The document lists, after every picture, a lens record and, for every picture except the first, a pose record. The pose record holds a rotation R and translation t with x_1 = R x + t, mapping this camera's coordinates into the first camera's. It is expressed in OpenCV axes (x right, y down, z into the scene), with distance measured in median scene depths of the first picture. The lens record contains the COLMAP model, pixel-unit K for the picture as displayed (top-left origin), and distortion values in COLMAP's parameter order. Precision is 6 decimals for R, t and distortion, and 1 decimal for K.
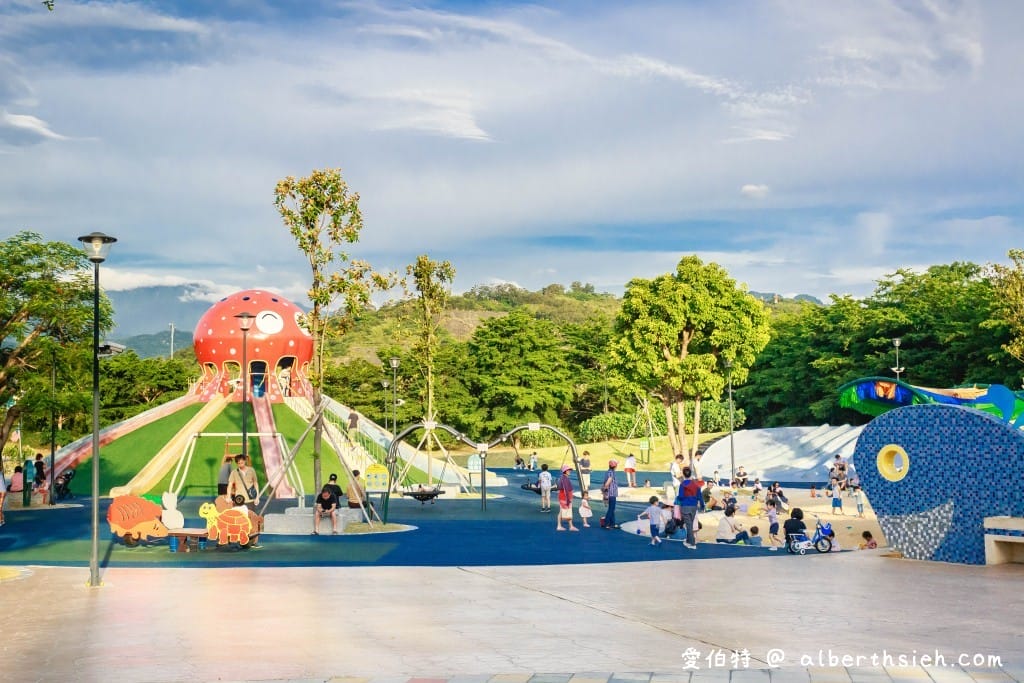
lens RADIAL K [[1286.7, 0, 462.8], [0, 1286.7, 332.7], [0, 0, 1]] dist [0.065767, 0.000000]
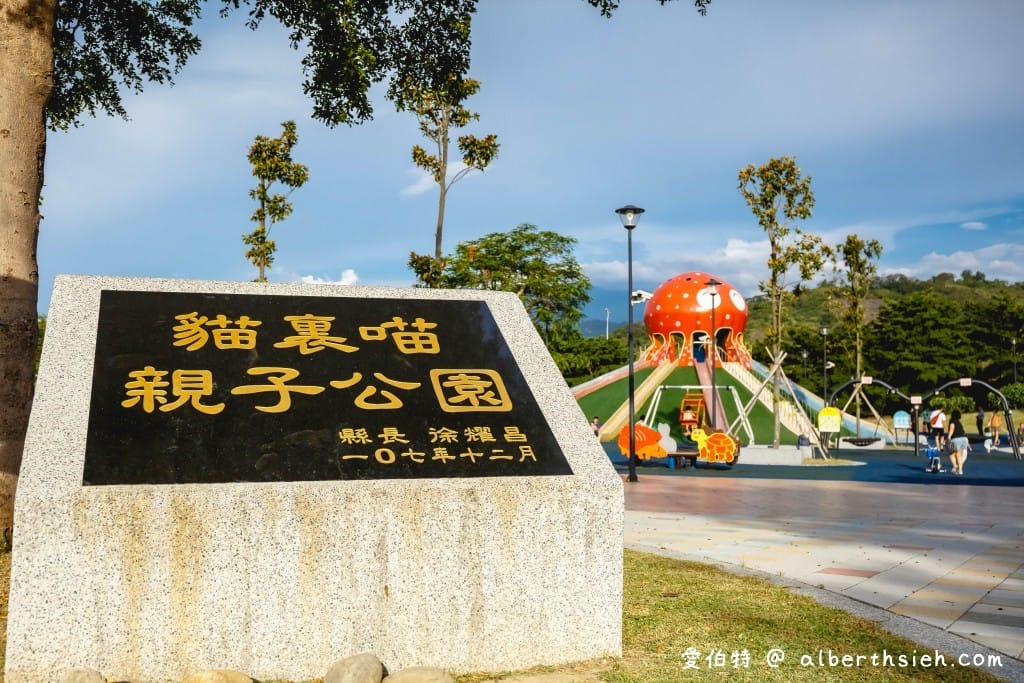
lens RADIAL K [[1127.9, 0, 515.1], [0, 1127.9, 332.8], [0, 0, 1]] dist [0.023170, 0.000000]
pose [[0.958527, -0.004694, -0.284963, -0.026296], [0.007337, 0.999939, 0.008211, 0.013036], [0.284908, -0.009961, 0.958503, -0.032773]]
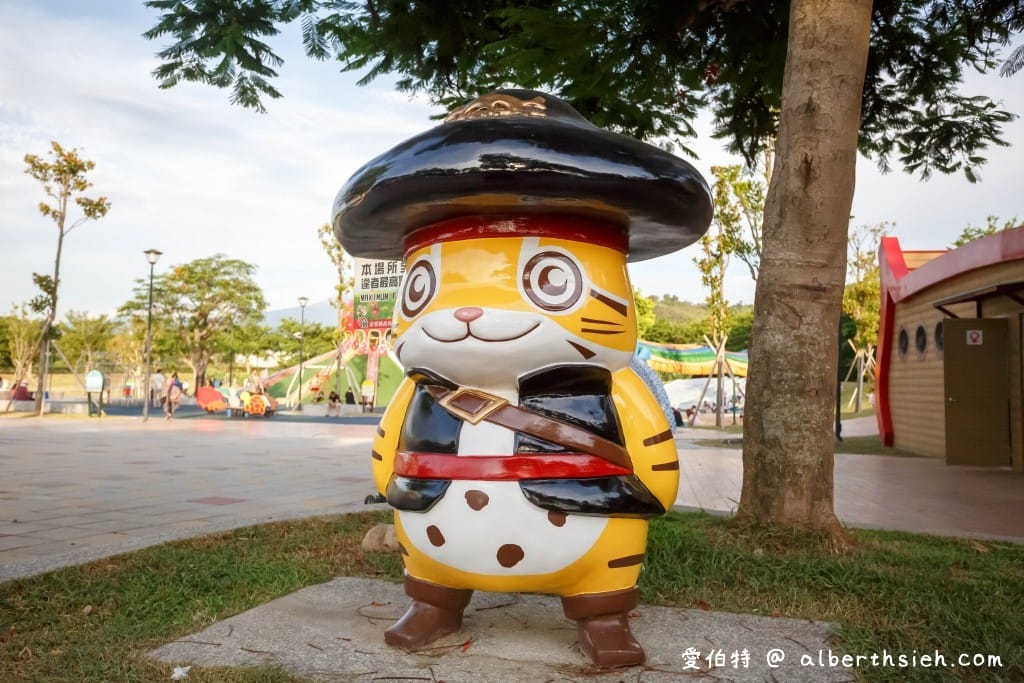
lens RADIAL K [[831.4, 0, 518.9], [0, 831.4, 342.5], [0, 0, 1]] dist [-0.016640, 0.012213]
pose [[0.994125, 0.020697, -0.106243, 0.147756], [-0.018603, 0.999613, 0.020664, 0.010763], [0.106630, -0.018566, 0.994125, -0.079894]]
